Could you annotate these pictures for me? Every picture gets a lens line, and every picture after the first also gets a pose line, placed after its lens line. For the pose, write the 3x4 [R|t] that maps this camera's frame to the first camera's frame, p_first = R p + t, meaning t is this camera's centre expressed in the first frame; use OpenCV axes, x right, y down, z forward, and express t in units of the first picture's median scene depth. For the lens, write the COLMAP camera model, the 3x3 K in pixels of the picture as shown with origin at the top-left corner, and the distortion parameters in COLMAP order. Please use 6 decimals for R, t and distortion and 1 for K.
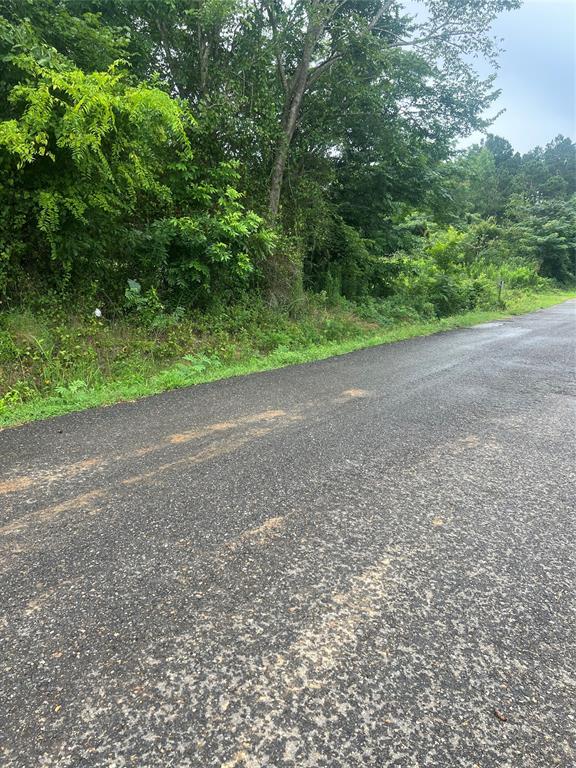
lens RADIAL K [[571.0, 0, 290.0], [0, 571.0, 383.3], [0, 0, 1]] dist [0.027659, -0.029814]
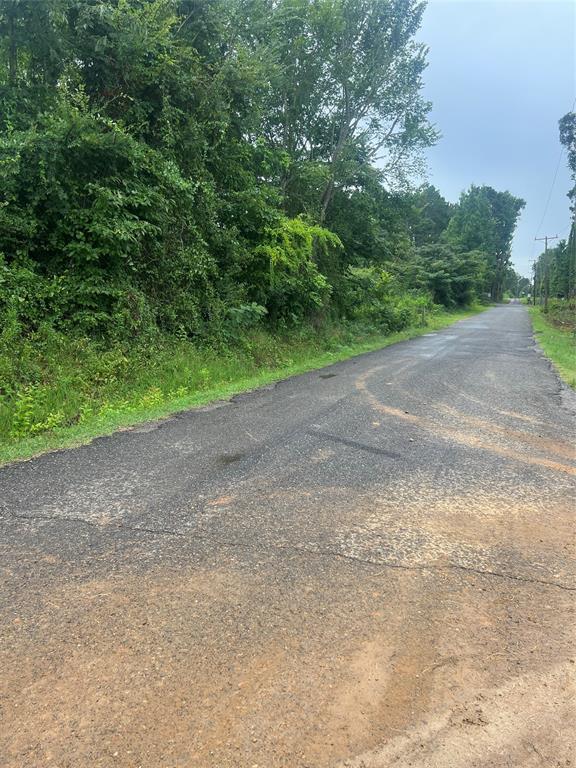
lens RADIAL K [[571.0, 0, 285.4], [0, 571.0, 384.4], [0, 0, 1]] dist [0.027659, -0.029814]
pose [[0.980806, -0.052230, 0.187859, -0.164268], [0.061506, 0.997141, -0.043887, 0.037840], [-0.185029, 0.054599, 0.981215, -0.227710]]
